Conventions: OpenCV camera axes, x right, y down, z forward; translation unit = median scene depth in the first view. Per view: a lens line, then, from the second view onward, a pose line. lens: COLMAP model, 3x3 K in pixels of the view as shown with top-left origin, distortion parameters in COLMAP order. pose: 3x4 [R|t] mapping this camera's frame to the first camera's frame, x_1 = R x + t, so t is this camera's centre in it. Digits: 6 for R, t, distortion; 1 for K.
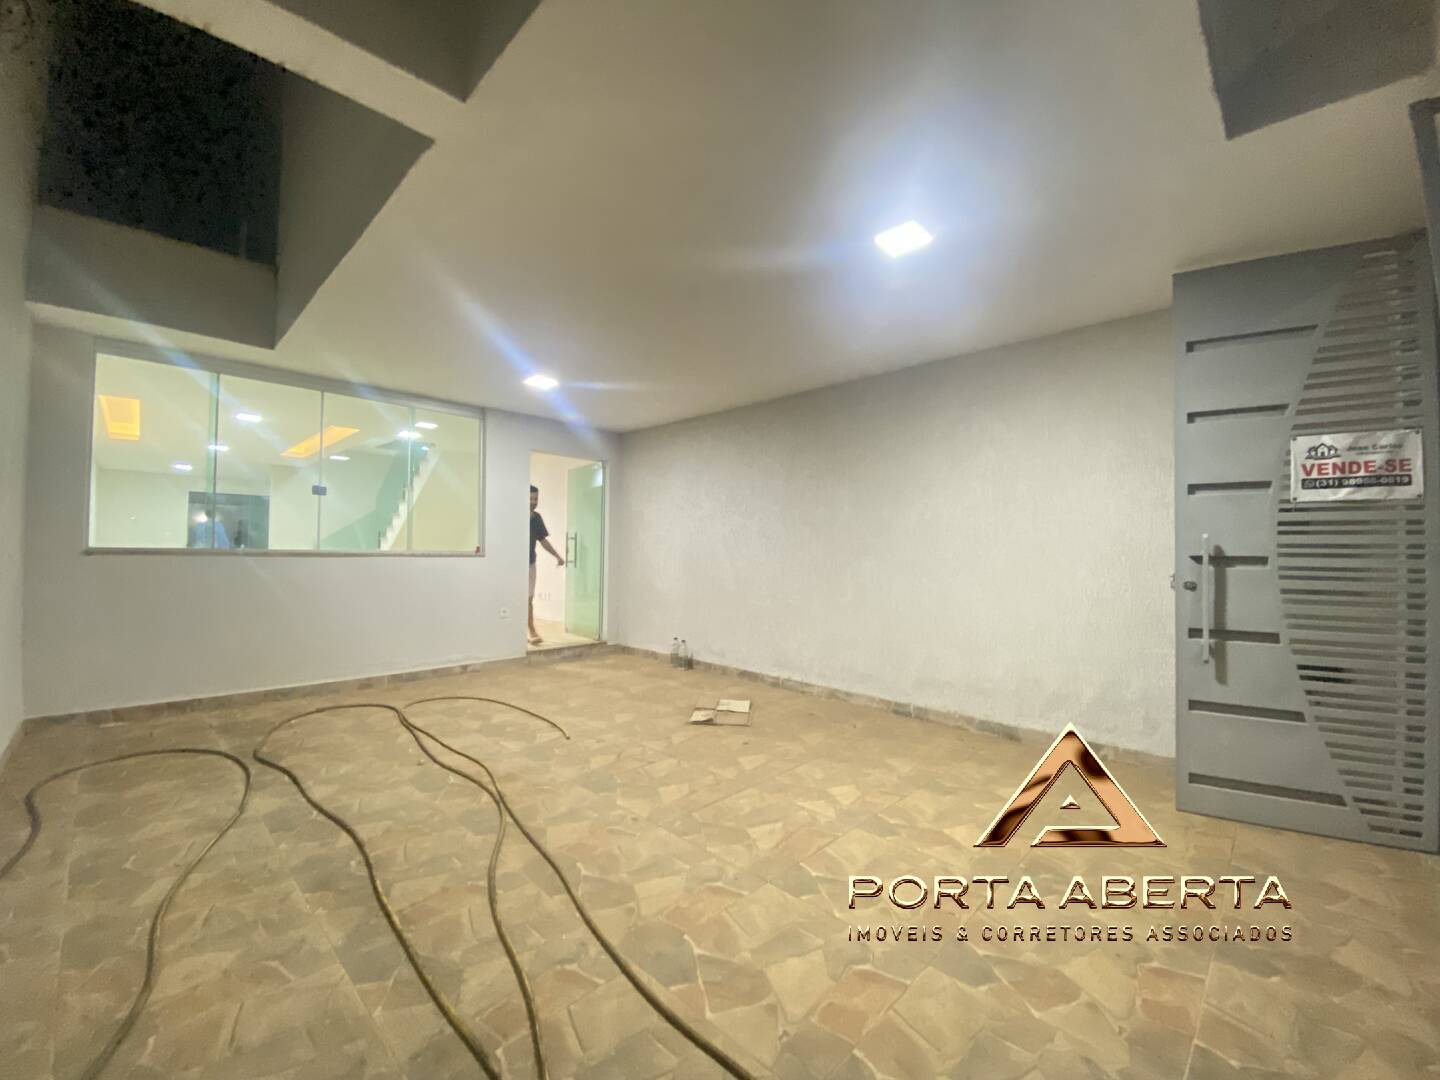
lens RADIAL K [[587.9, 0, 719.1], [0, 587.9, 540.6], [0, 0, 1]] dist [0.019911, -0.018082]
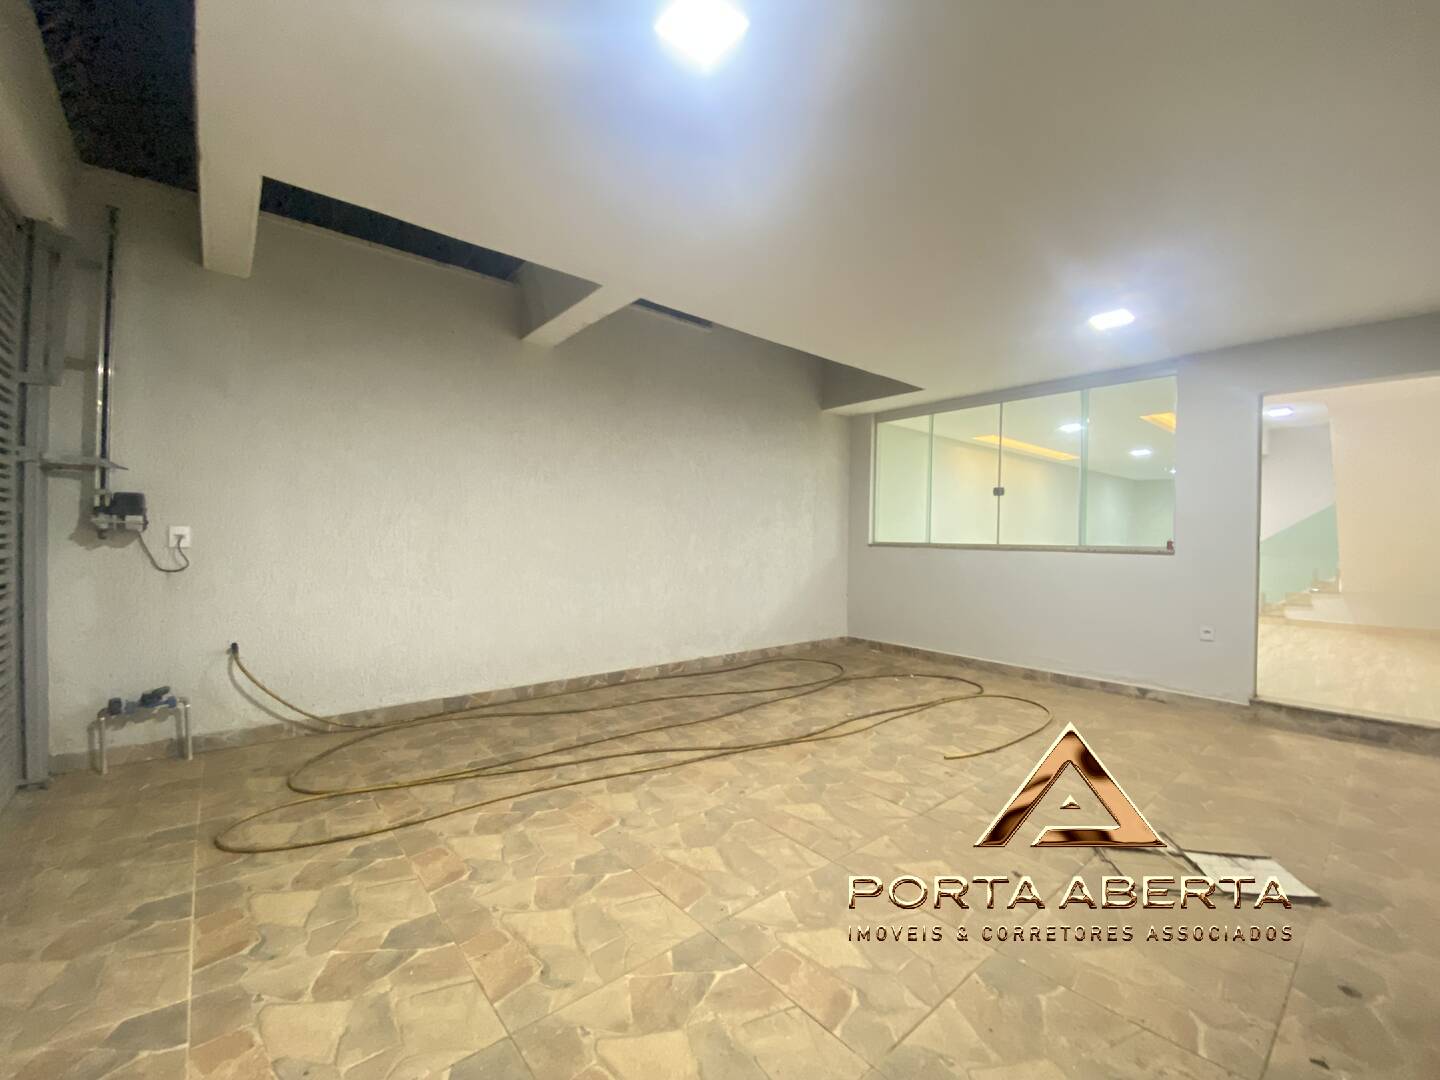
lens RADIAL K [[587.9, 0, 719.1], [0, 587.9, 540.6], [0, 0, 1]] dist [0.019911, -0.018082]
pose [[-0.102221, -0.006890, -0.994738, 0.794572], [0.000981, 0.999975, -0.007027, 0.025885], [0.994761, -0.001694, -0.102212, 0.931986]]
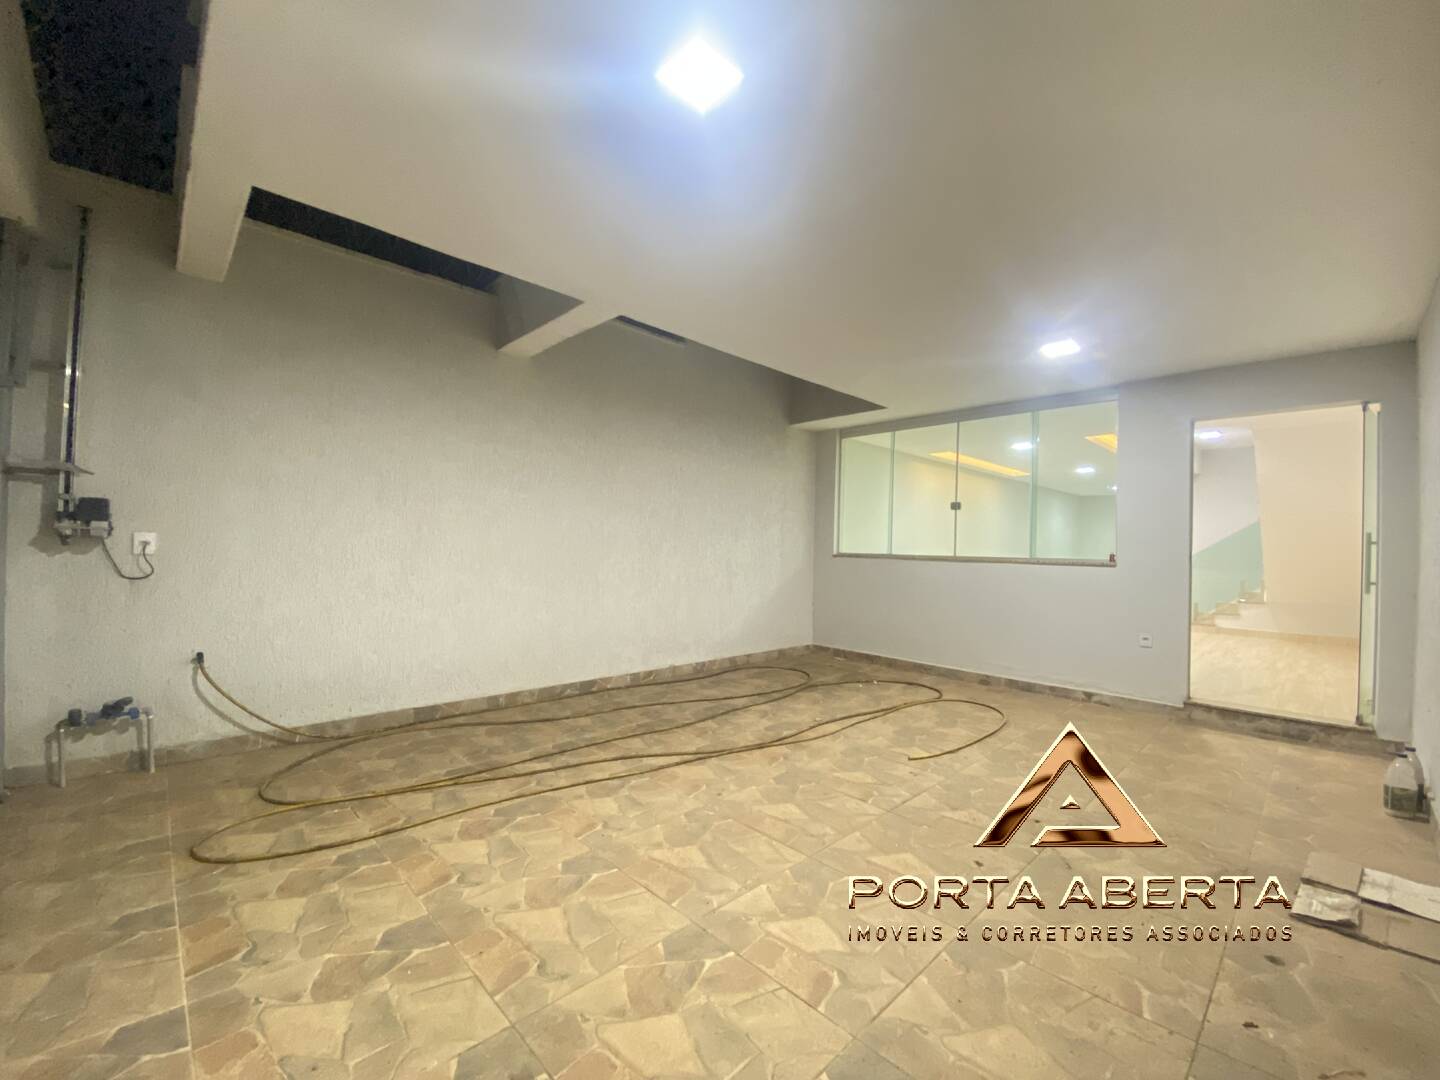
lens RADIAL K [[587.9, 0, 719.1], [0, 587.9, 540.6], [0, 0, 1]] dist [0.019911, -0.018082]
pose [[-0.036455, -0.023412, -0.999061, 0.834858], [-0.005570, 0.999715, -0.023224, 0.024196], [0.999320, 0.004718, -0.036575, 0.905182]]
